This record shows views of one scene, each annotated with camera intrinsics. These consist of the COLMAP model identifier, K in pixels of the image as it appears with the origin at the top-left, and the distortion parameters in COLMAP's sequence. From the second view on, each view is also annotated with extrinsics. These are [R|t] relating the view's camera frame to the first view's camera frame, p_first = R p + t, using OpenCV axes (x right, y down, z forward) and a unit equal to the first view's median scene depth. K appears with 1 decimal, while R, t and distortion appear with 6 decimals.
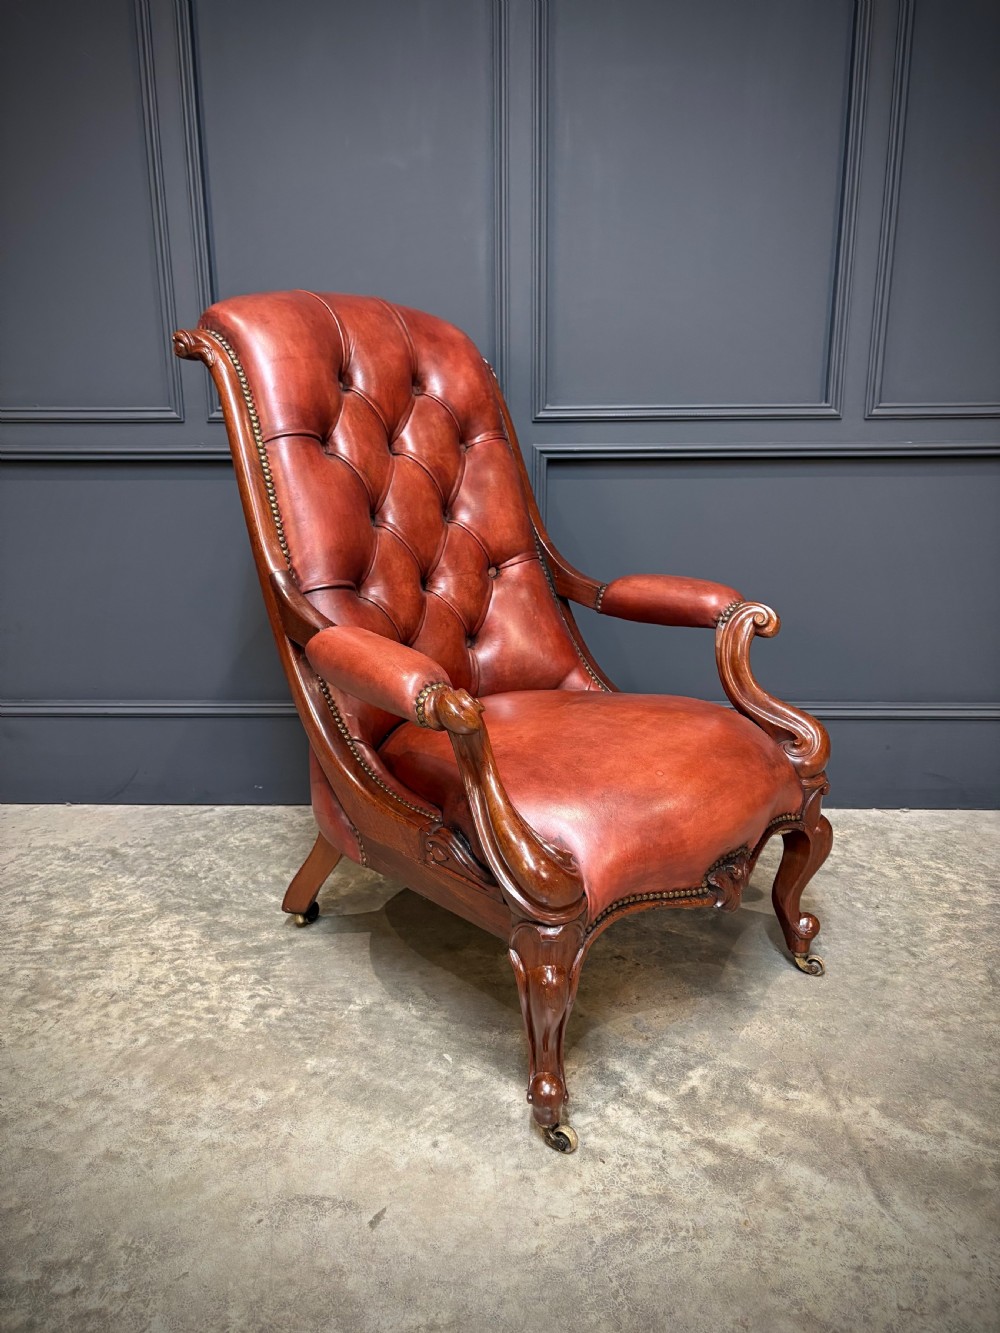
lens RADIAL K [[995.3, 0, 499.5], [0, 995.3, 667.1], [0, 0, 1]] dist [0.015899, -0.011521]
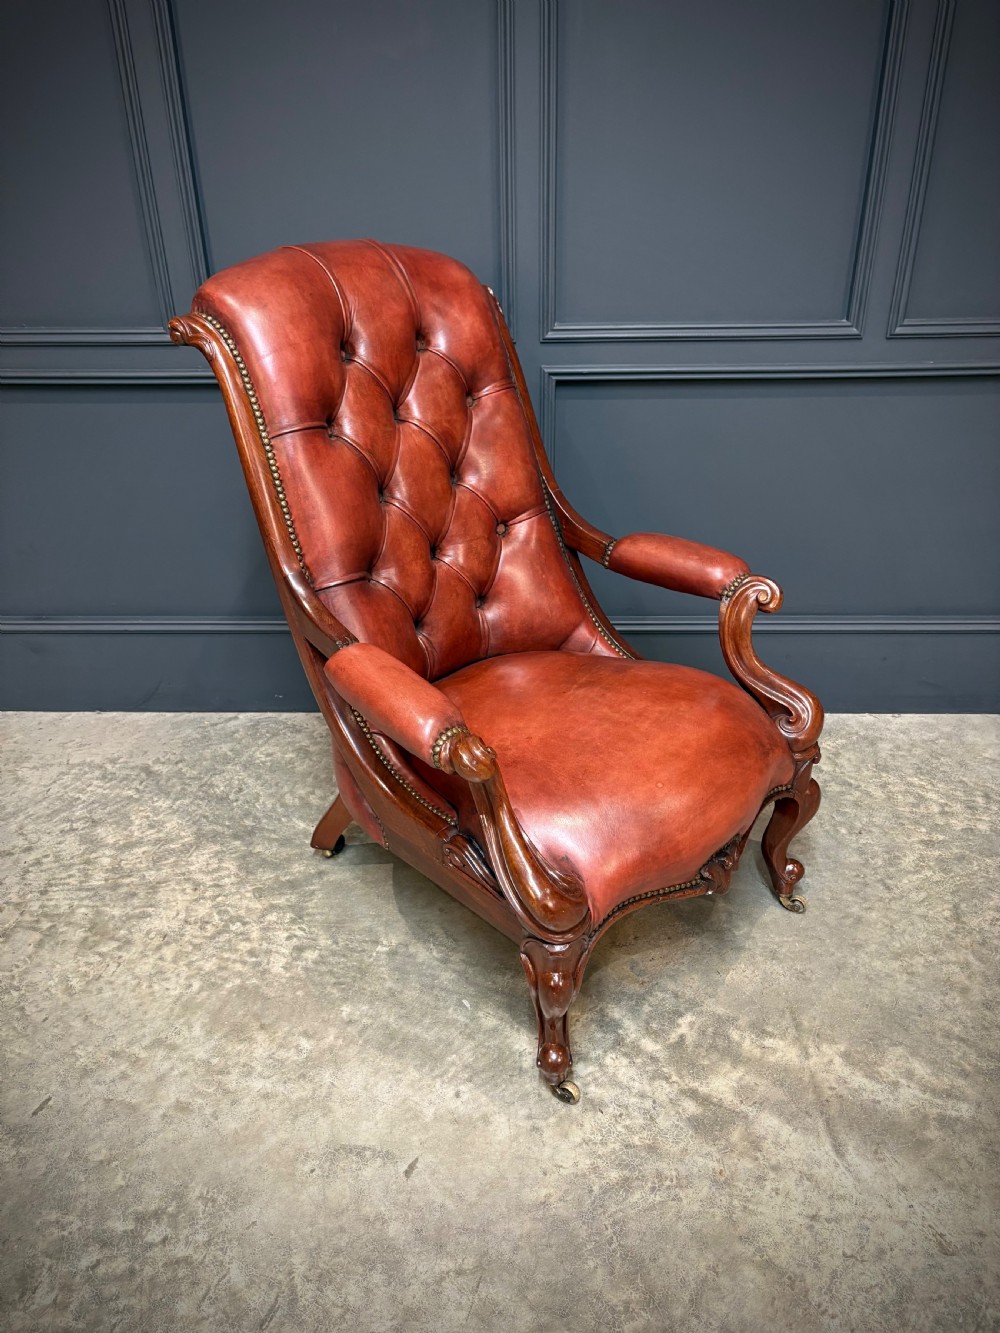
lens RADIAL K [[1000.0, 0, 500.6], [0, 1000.0, 666.5], [0, 0, 1]] dist [-0.019265, 0.058943]
pose [[0.999948, -0.007876, -0.006488, -0.002486], [0.009154, 0.973315, 0.229290, -0.233802], [0.004509, -0.229338, 0.973336, -0.015696]]
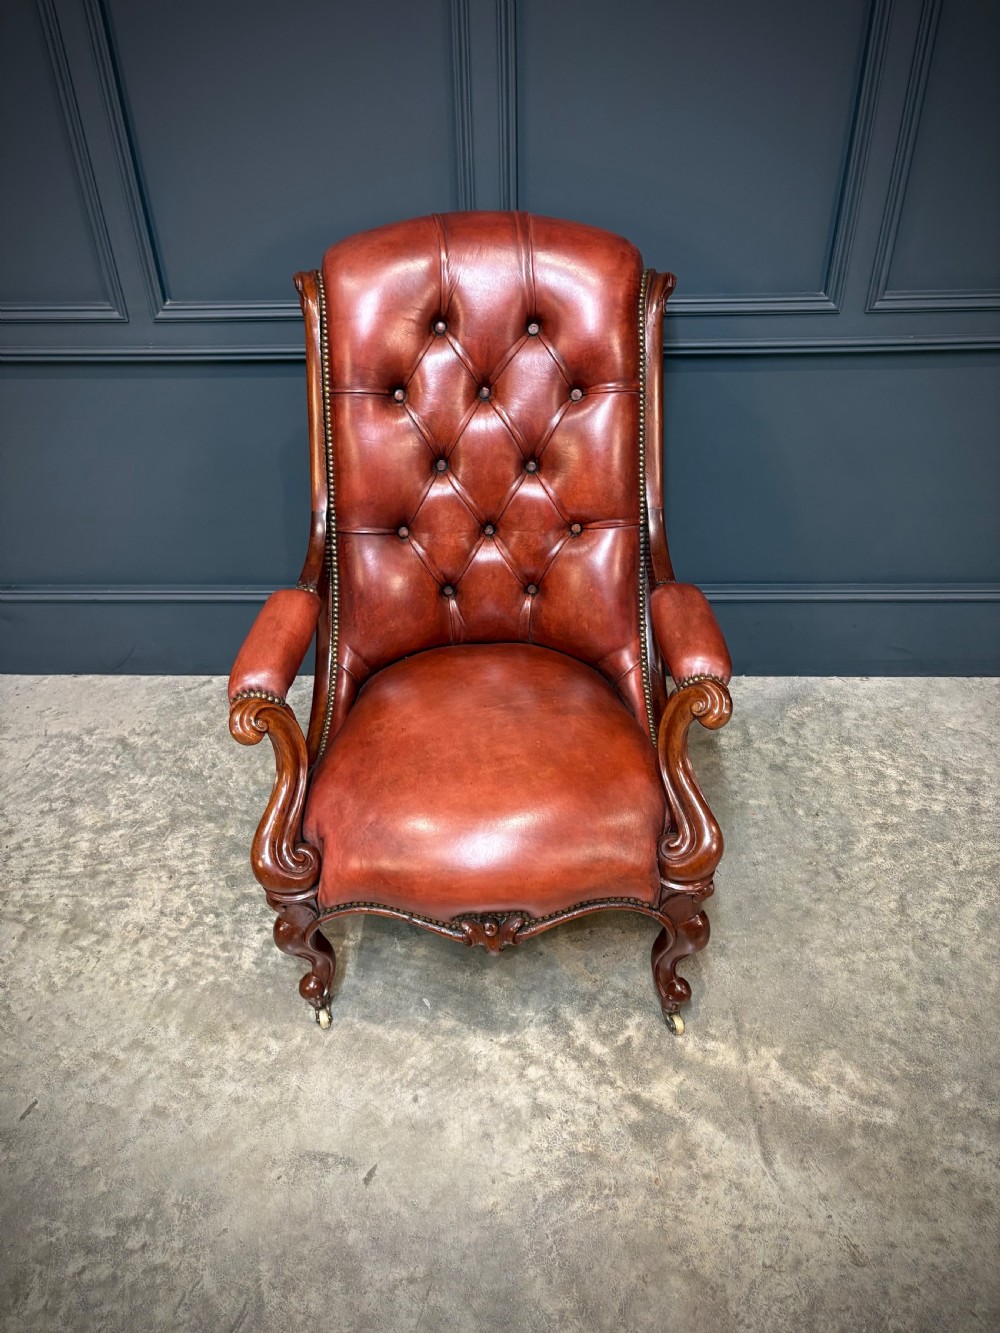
lens RADIAL K [[997.1, 0, 492.8], [0, 997.1, 657.3], [0, 0, 1]] dist [-0.007043, 0.031696]
pose [[0.999798, -0.011054, -0.016775, 0.050175], [0.016398, 0.931442, 0.363521, -0.414021], [0.011607, -0.363723, 0.931435, 0.037397]]
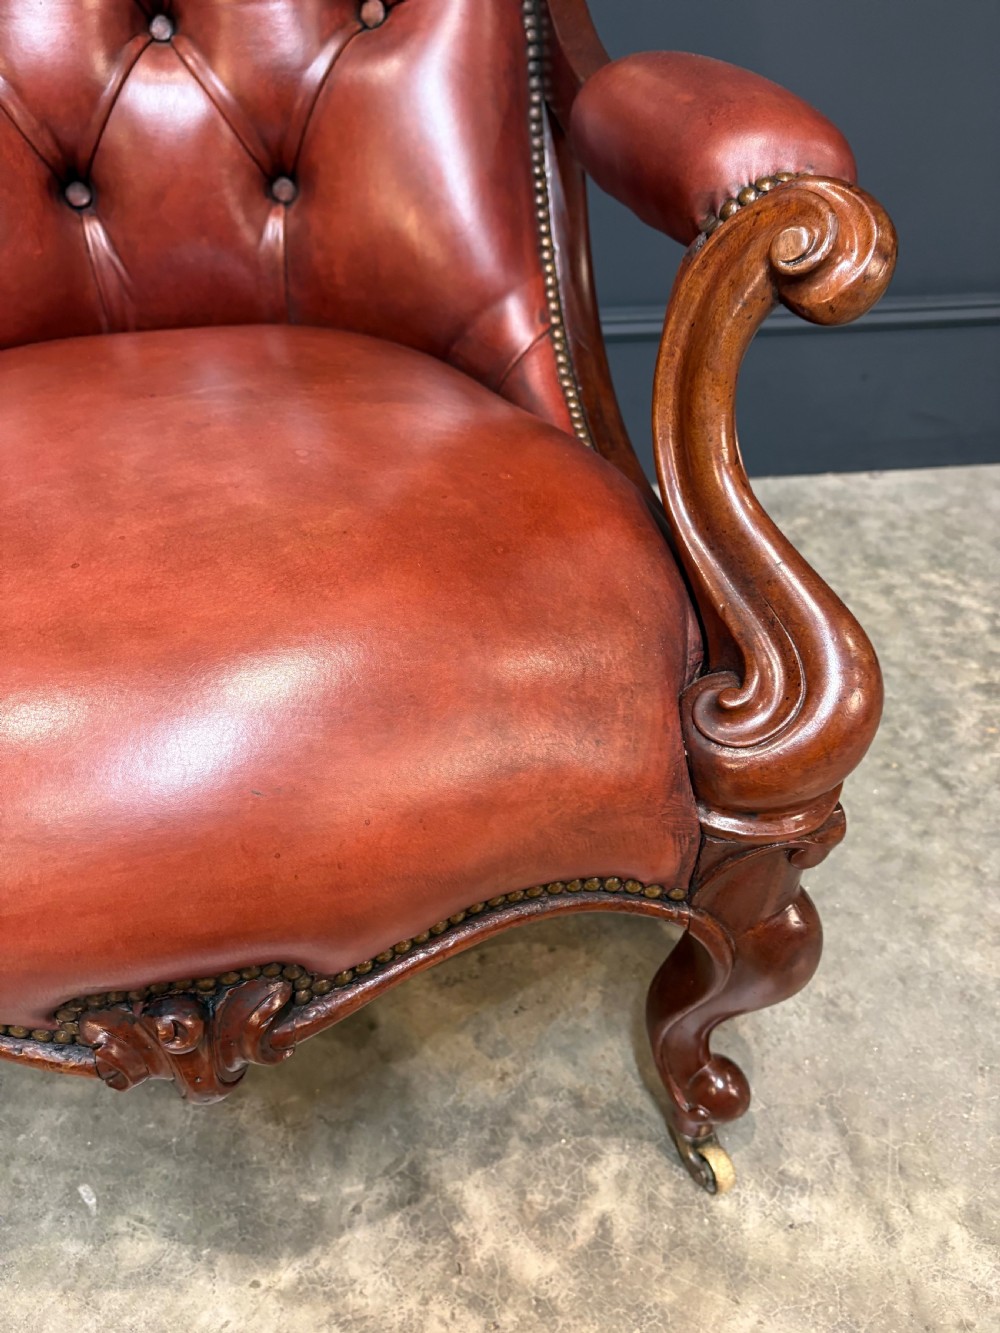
lens RADIAL K [[1021.3, 0, 491.1], [0, 1021.3, 670.6], [0, 0, 1]] dist [0.005498, -0.007639]
pose [[0.985657, -0.092832, 0.140937, 0.087442], [0.028234, 0.914053, 0.404612, -0.023111], [-0.166385, -0.394829, 0.903563, 0.612228]]
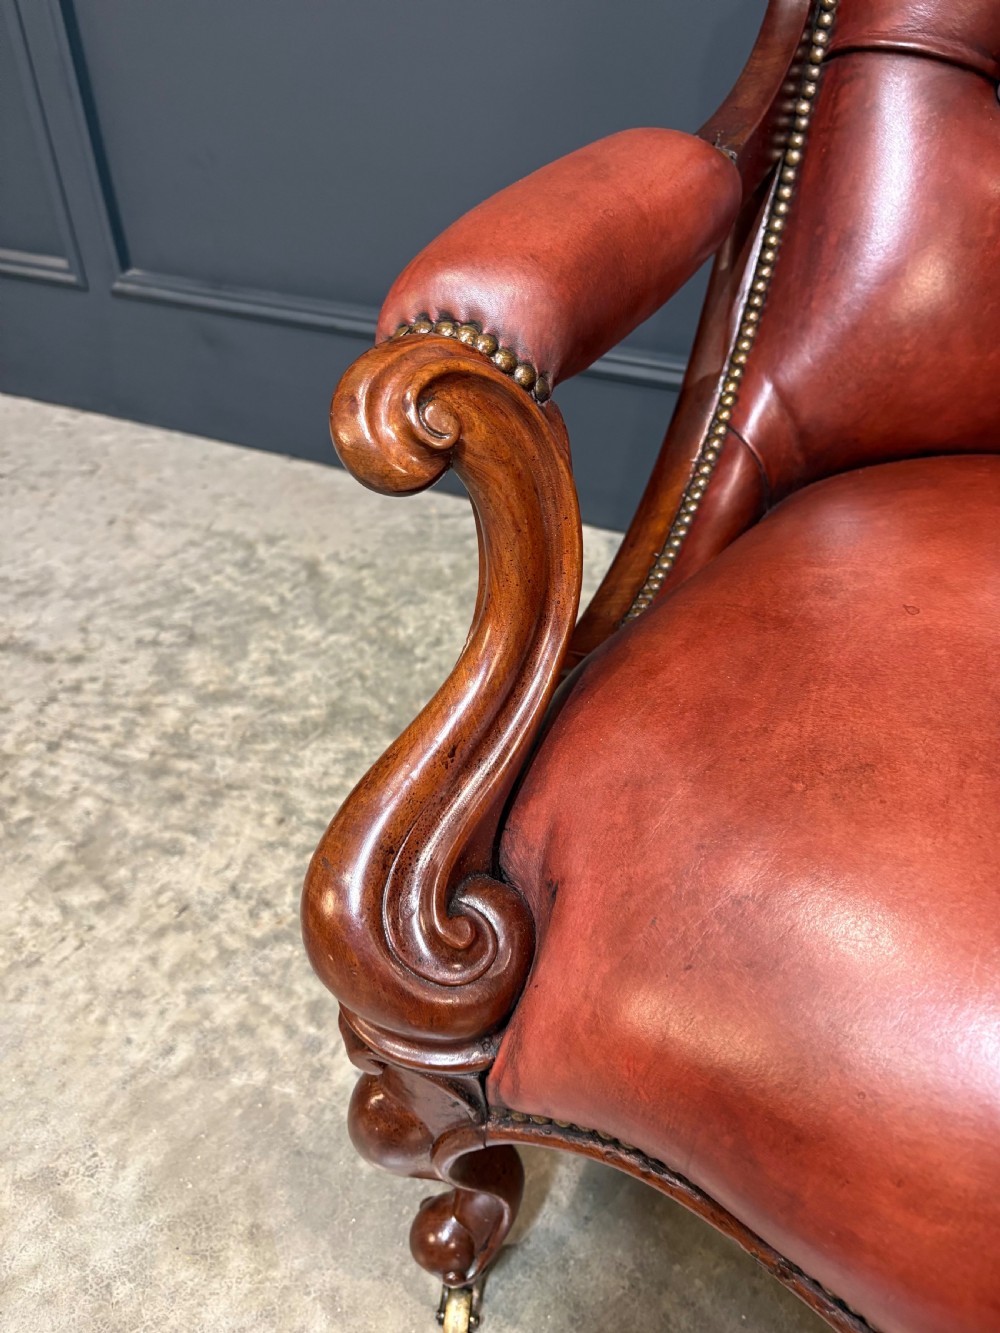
lens RADIAL K [[1021.8, 0, 502.3], [0, 1021.8, 675.1], [0, 0, 1]] dist [0.045528, -0.061269]
pose [[0.915686, 0.247407, -0.316716, -0.076216], [-0.097317, 0.901102, 0.422546, -0.057777], [0.389934, -0.356097, 0.849203, 0.672029]]
